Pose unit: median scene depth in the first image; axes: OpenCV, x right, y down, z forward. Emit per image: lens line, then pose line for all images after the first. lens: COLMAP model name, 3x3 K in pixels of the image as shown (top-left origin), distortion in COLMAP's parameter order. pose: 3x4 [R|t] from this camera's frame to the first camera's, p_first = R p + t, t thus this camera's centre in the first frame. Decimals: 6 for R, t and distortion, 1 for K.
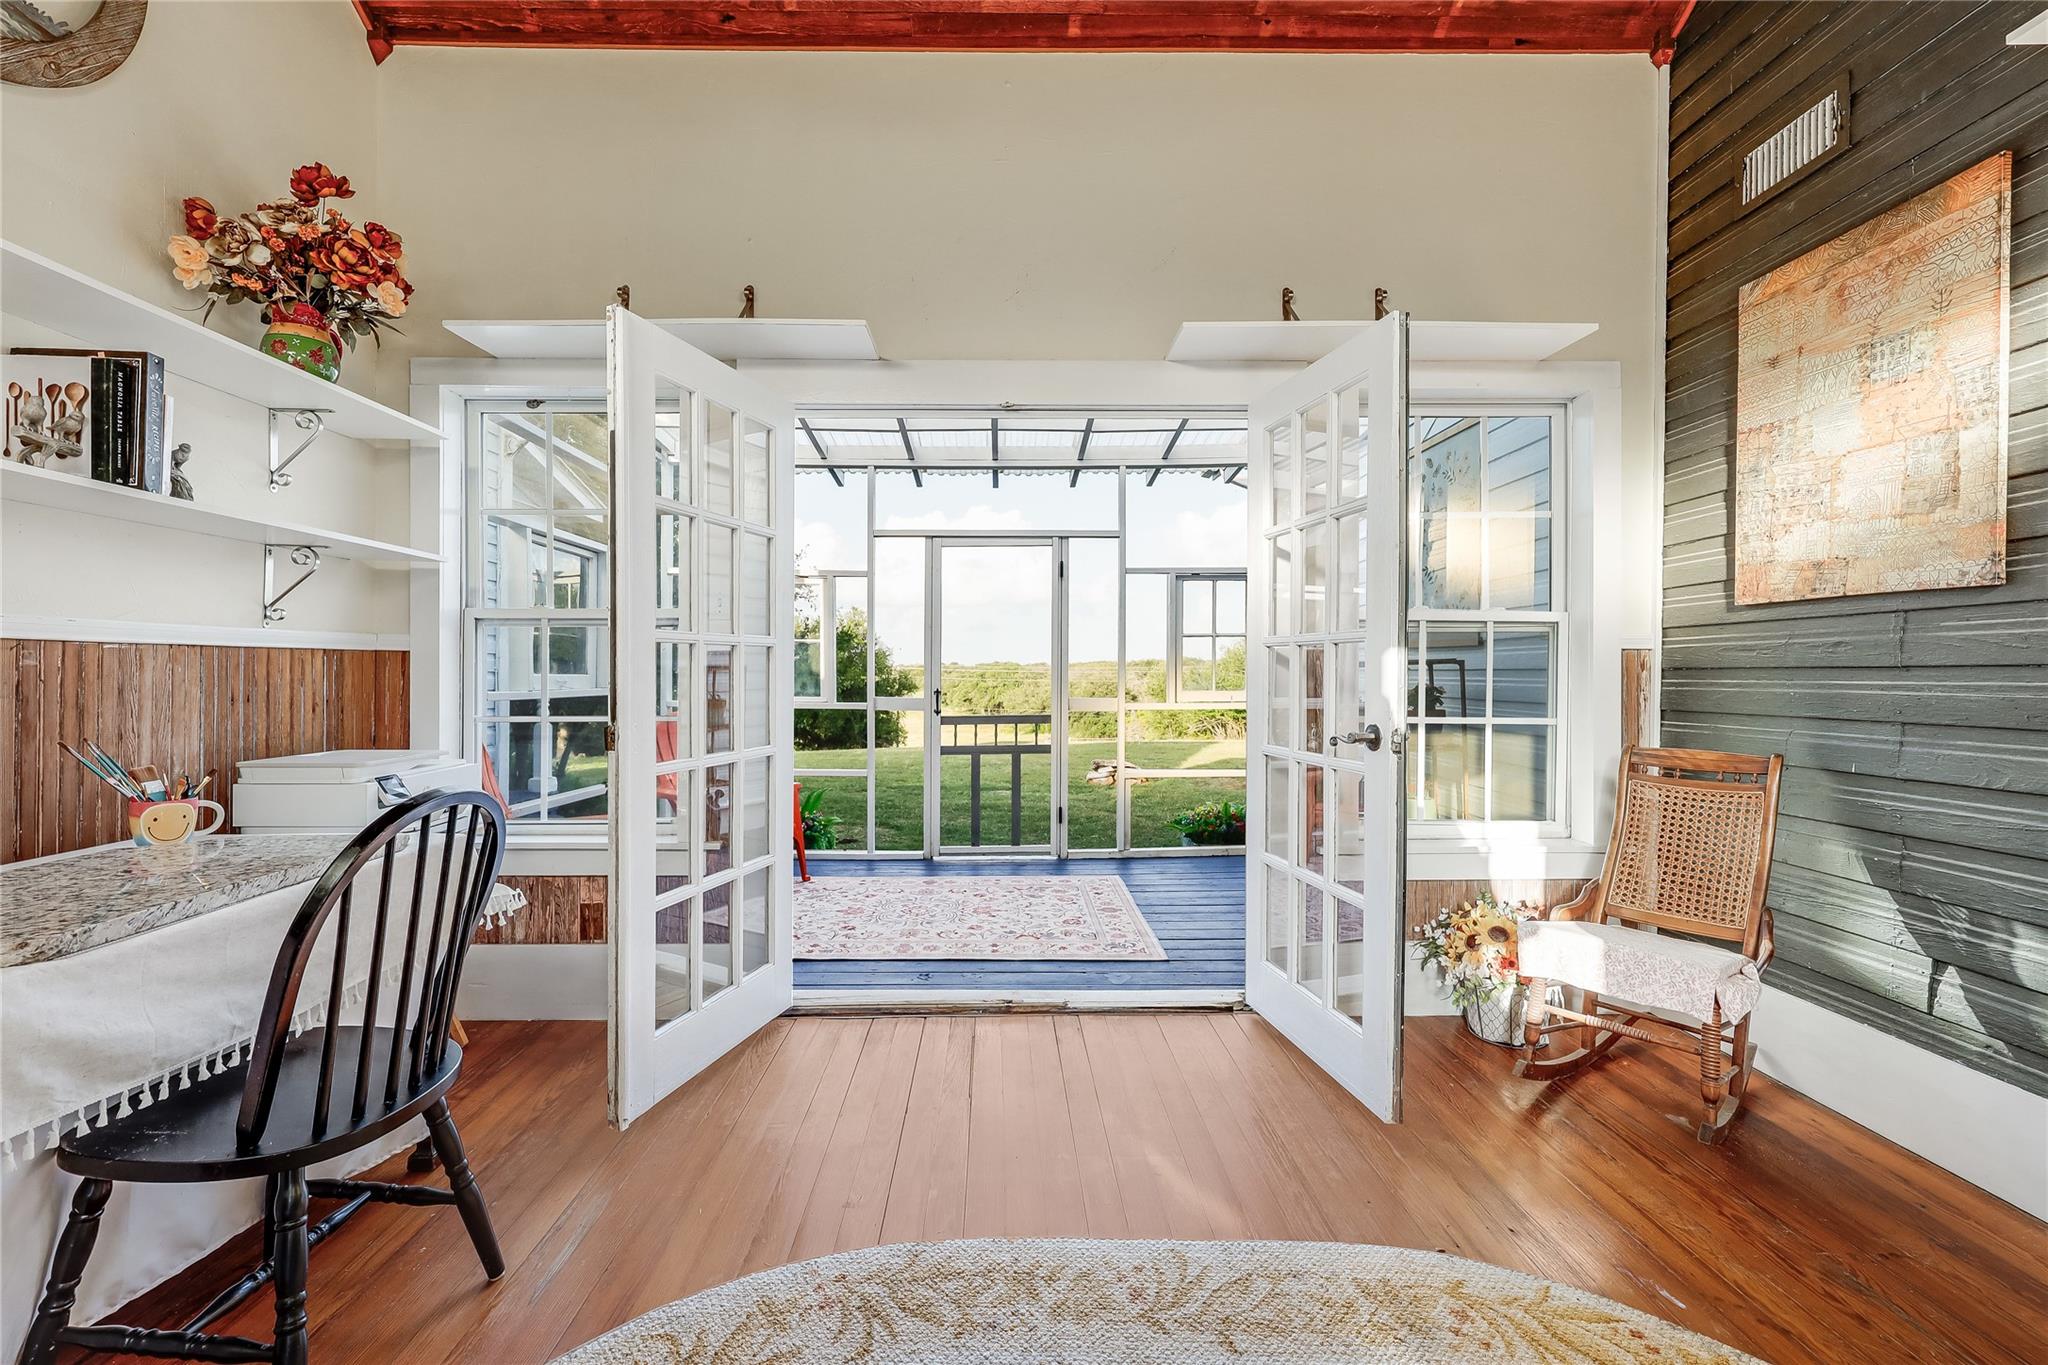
lens RADIAL K [[829.0, 0, 1021.5], [0, 829.0, 678.0], [0, 0, 1]] dist [0.000957, 0.000115]
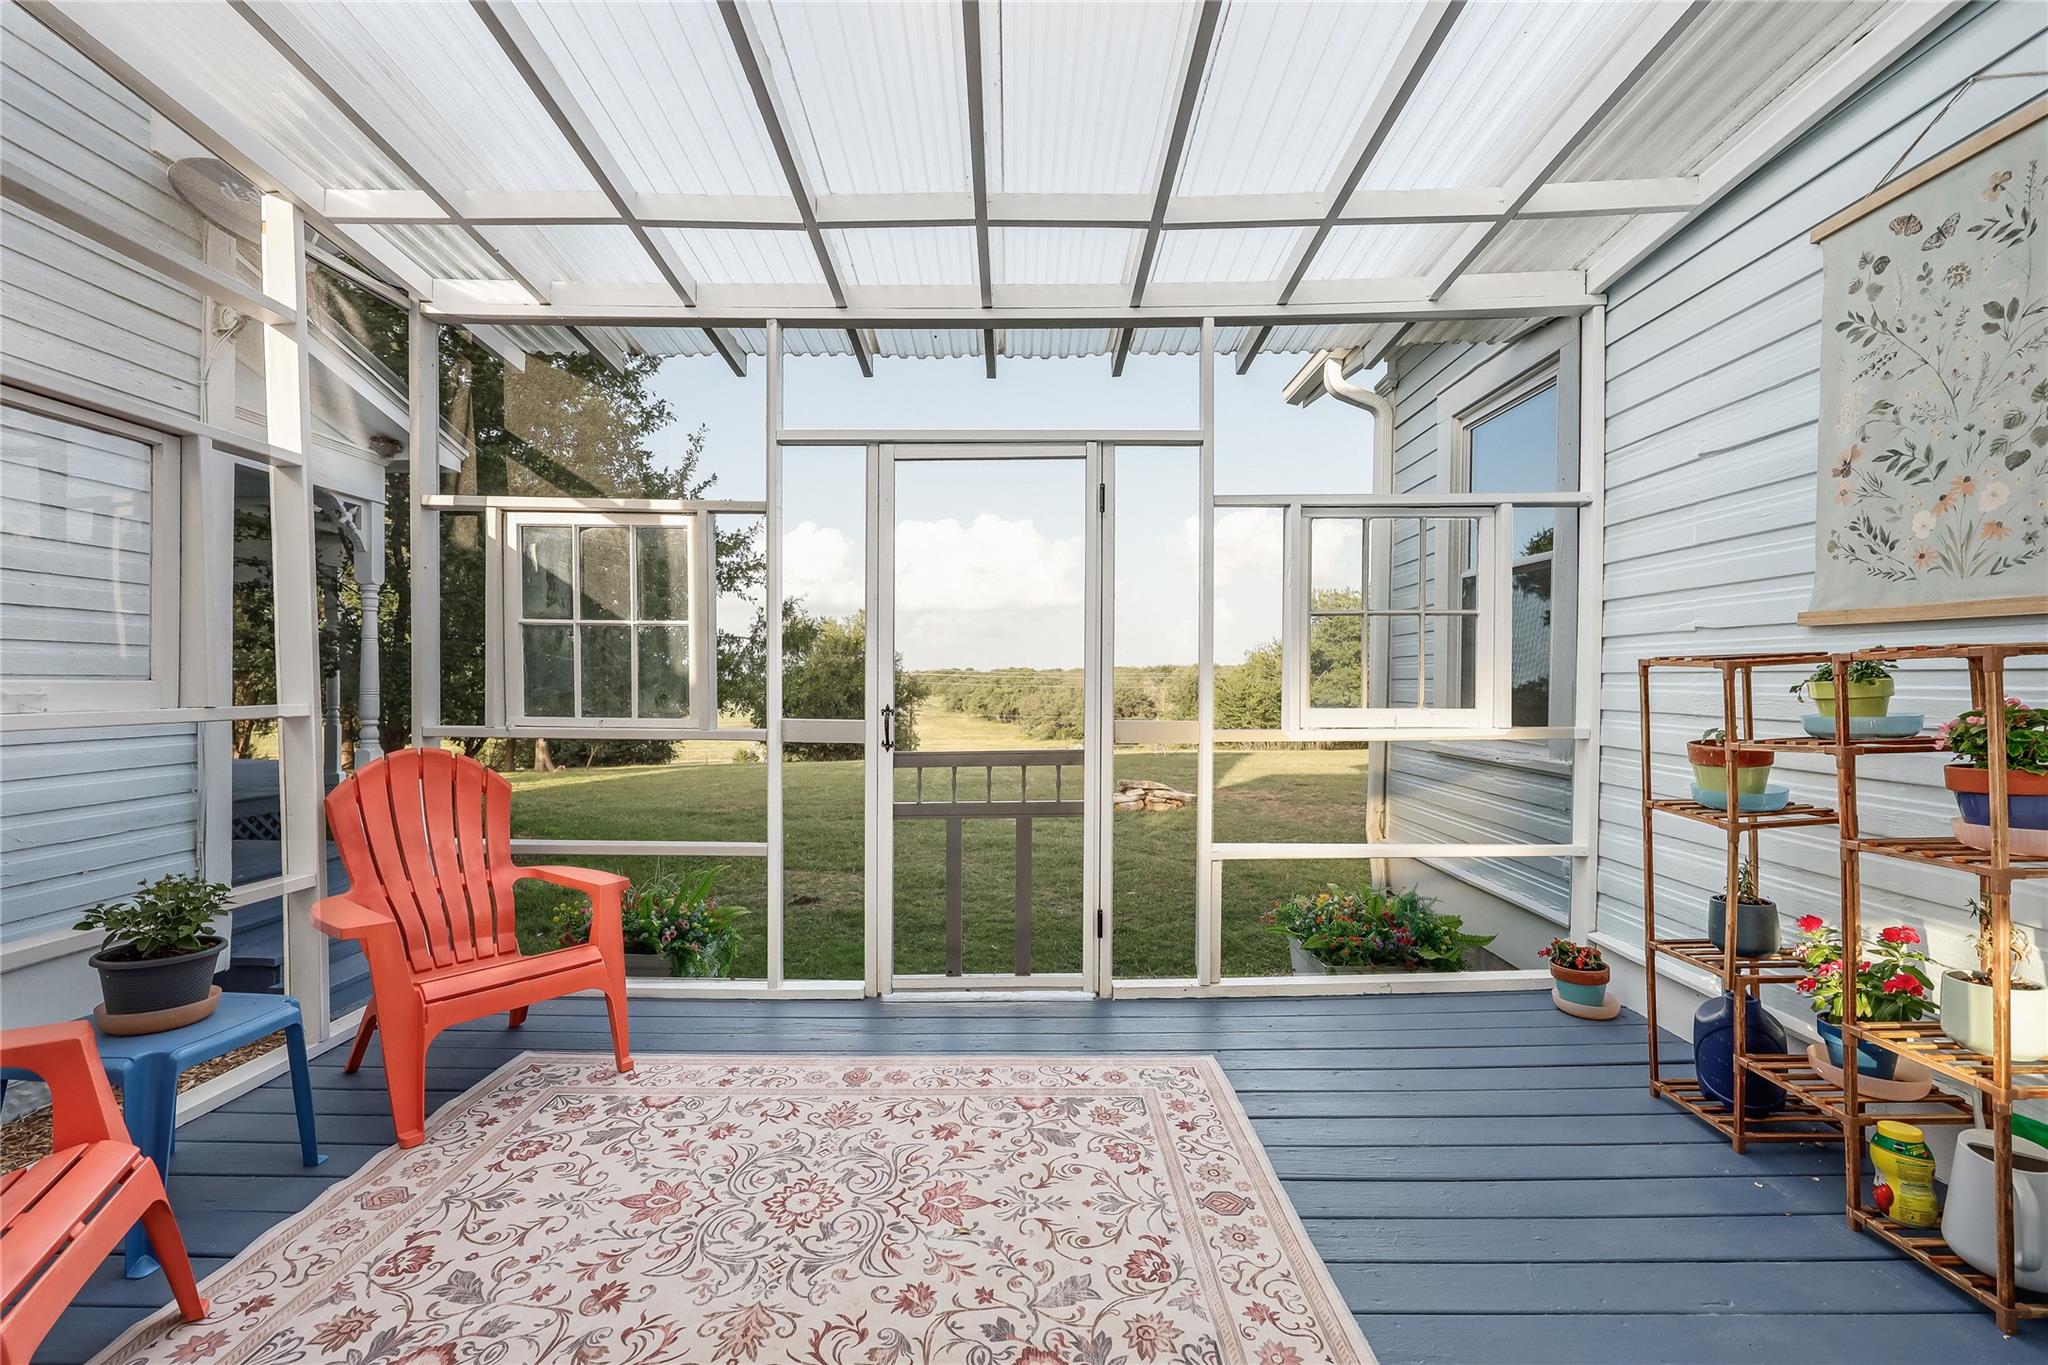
lens RADIAL K [[829.0, 0, 1024.0], [0, 829.0, 689.7], [0, 0, 1]] dist [0.000957, 0.000115]
pose [[0.999868, 0.000274, -0.016256, 0.003080], [-0.000156, 0.999974, 0.007215, -0.001852], [0.016258, -0.007211, 0.999842, 0.418113]]
